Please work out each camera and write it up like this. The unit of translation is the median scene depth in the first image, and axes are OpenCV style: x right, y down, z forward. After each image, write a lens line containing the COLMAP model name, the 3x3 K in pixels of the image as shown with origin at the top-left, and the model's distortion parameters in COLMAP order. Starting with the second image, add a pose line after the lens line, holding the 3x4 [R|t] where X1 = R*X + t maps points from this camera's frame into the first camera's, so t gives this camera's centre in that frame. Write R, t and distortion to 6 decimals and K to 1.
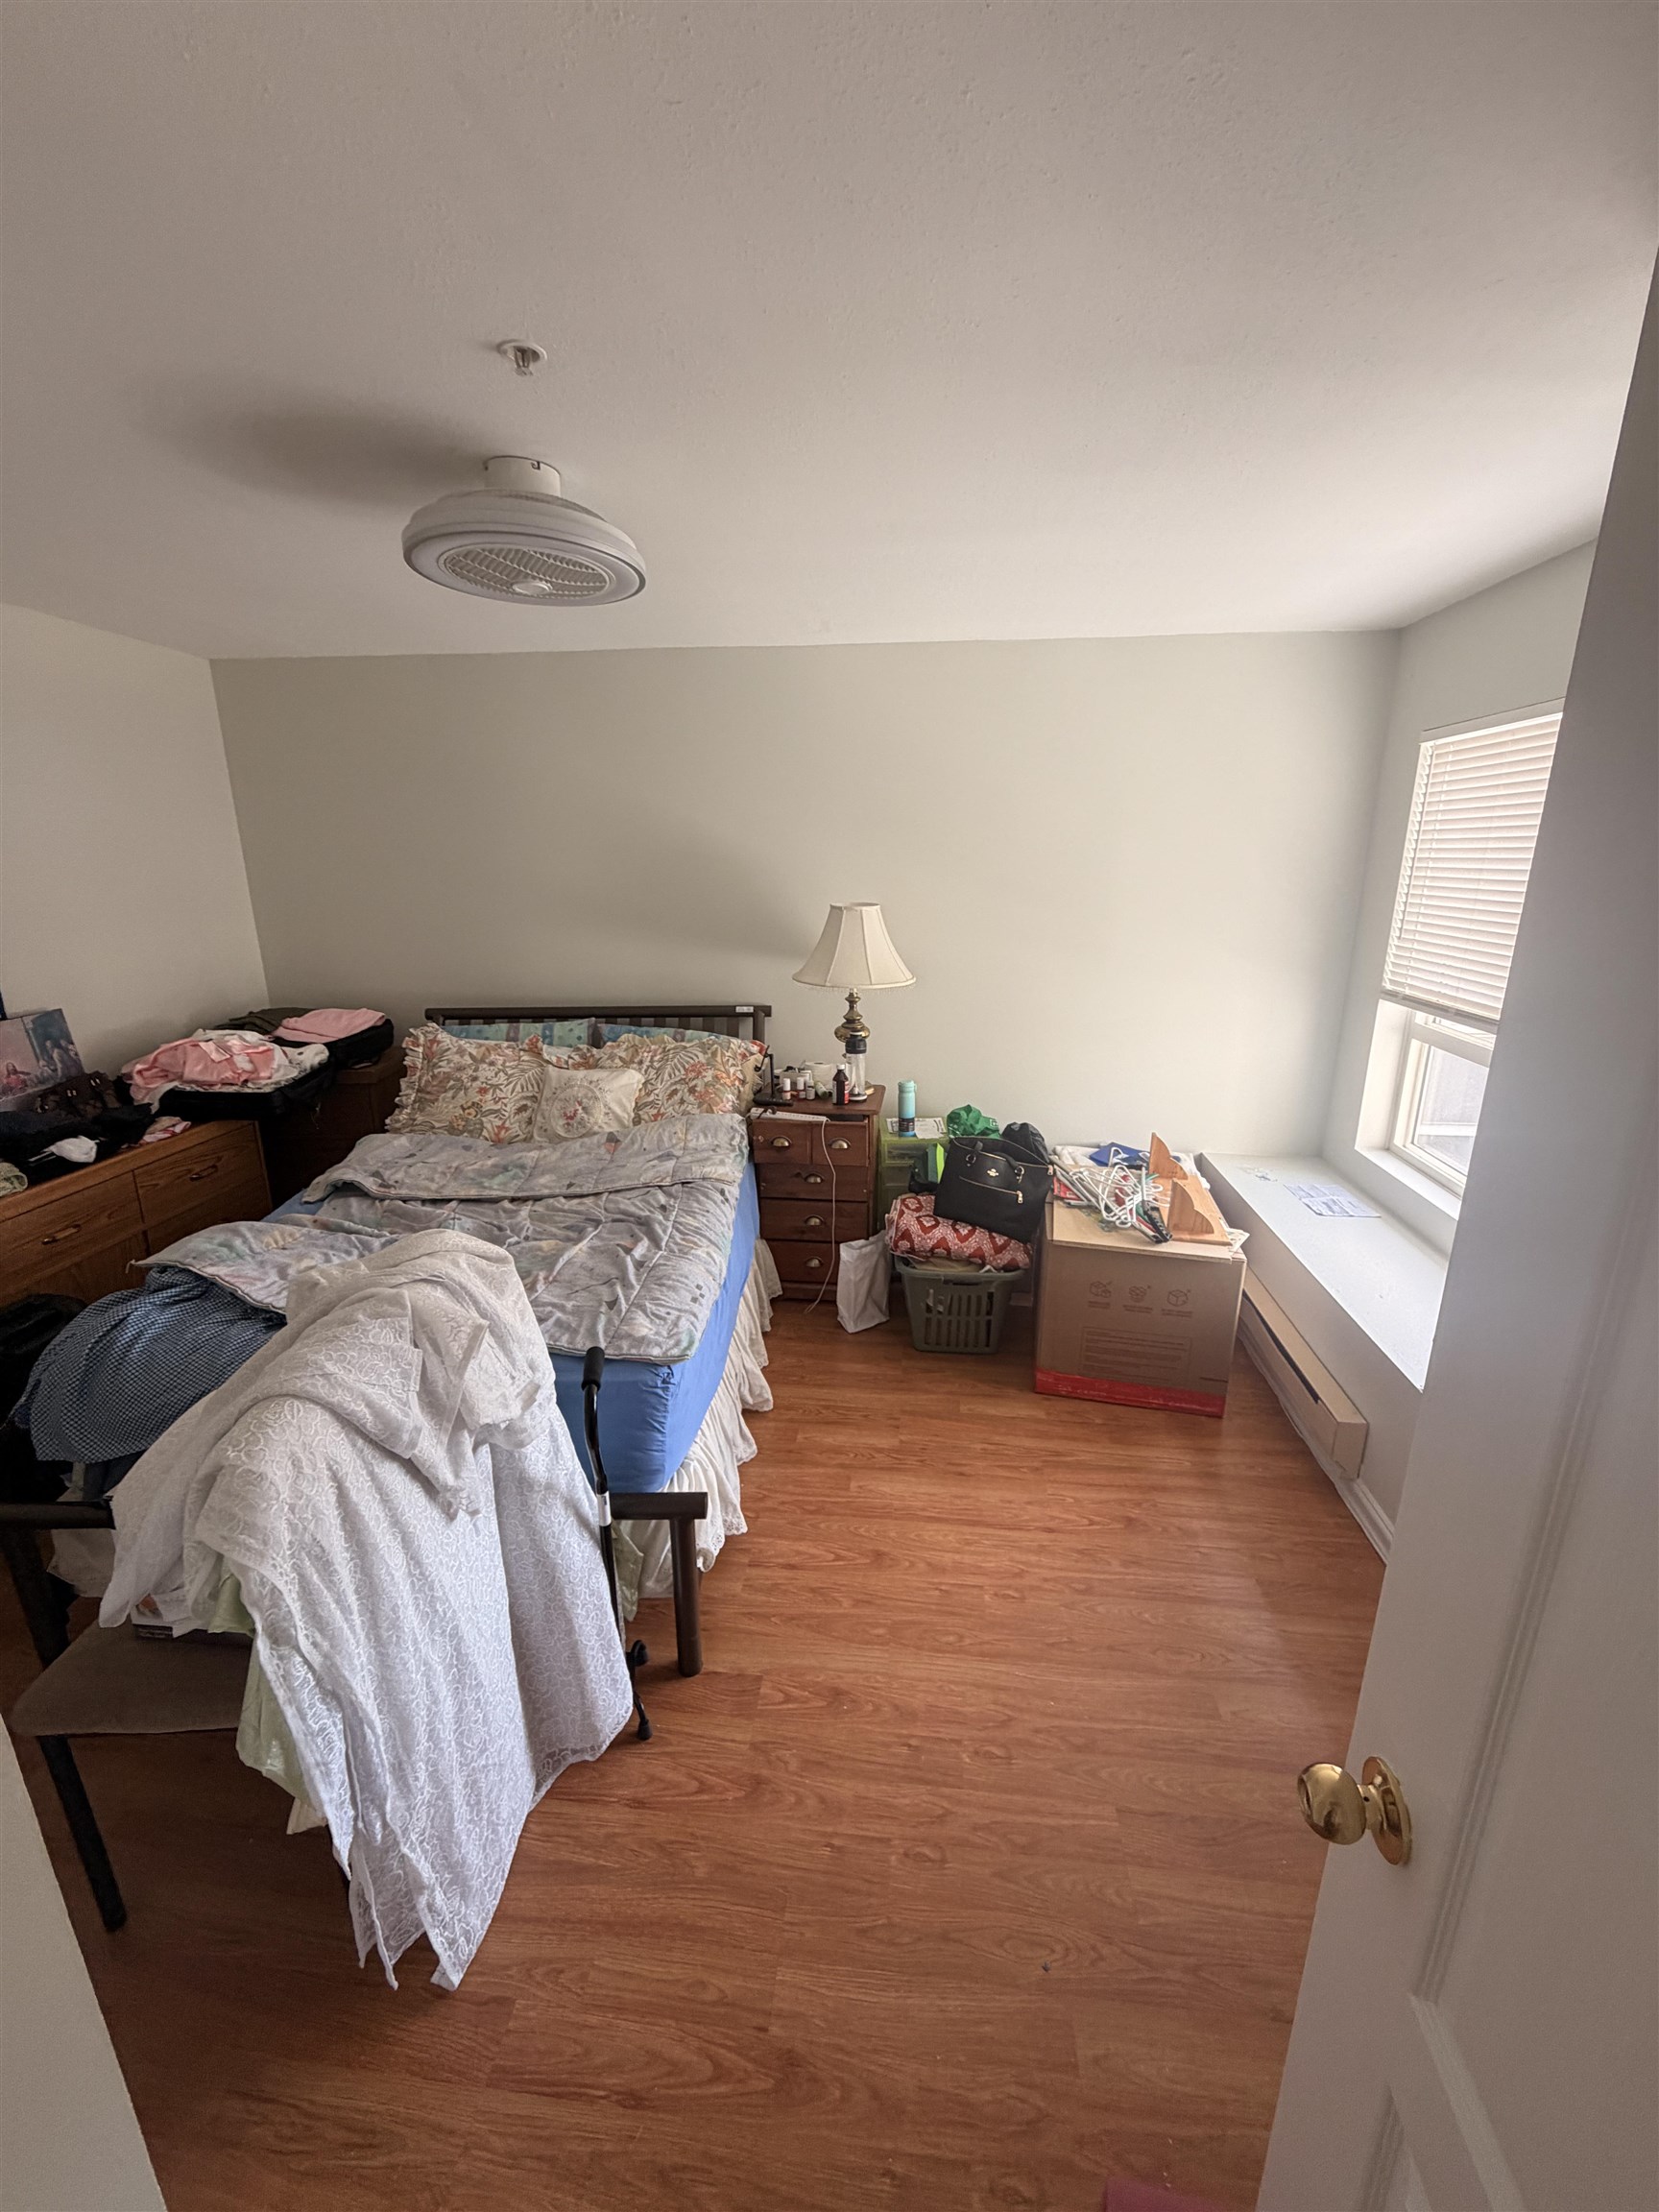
lens RADIAL K [[877.6, 0, 832.5], [0, 877.6, 1108.2], [0, 0, 1]] dist [0.000207, 0.000561]
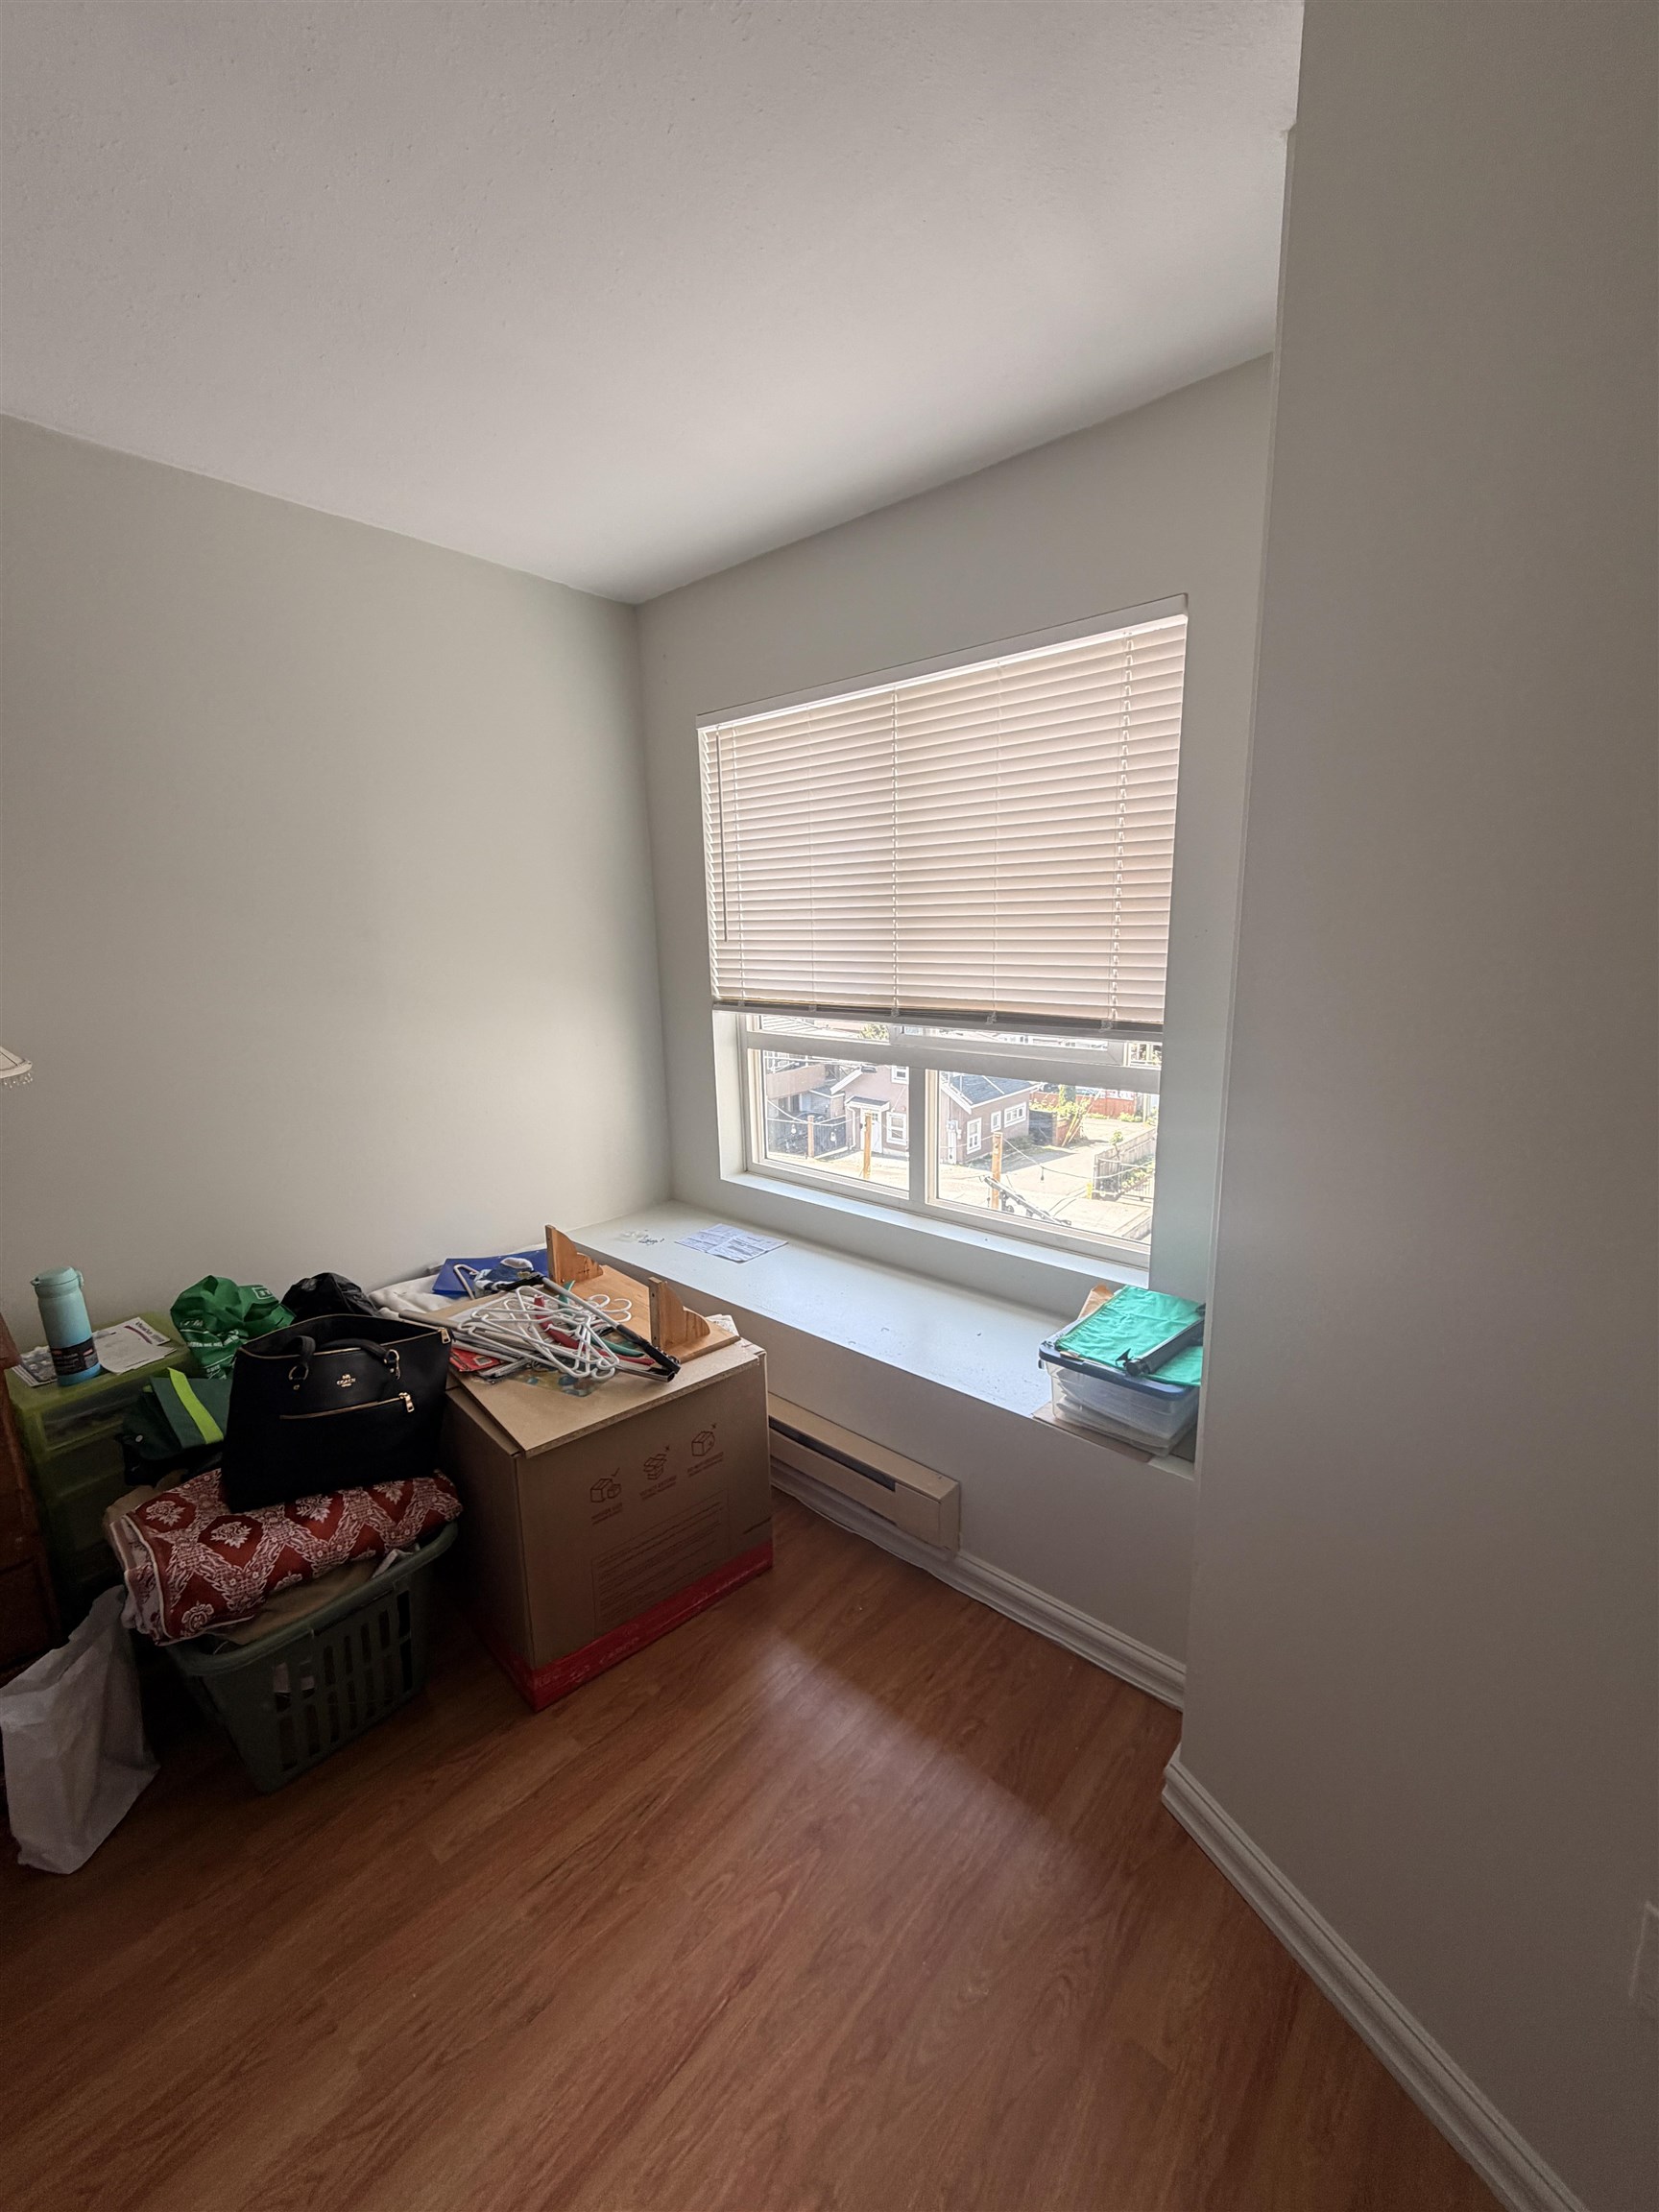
lens RADIAL K [[877.6, 0, 823.8], [0, 877.6, 1099.1], [0, 0, 1]] dist [0.000207, 0.000561]
pose [[0.573513, -0.173515, 0.800610, -0.051236], [0.246011, 0.968681, 0.033712, -0.040340], [-0.781385, 0.177624, 0.598237, 0.407725]]
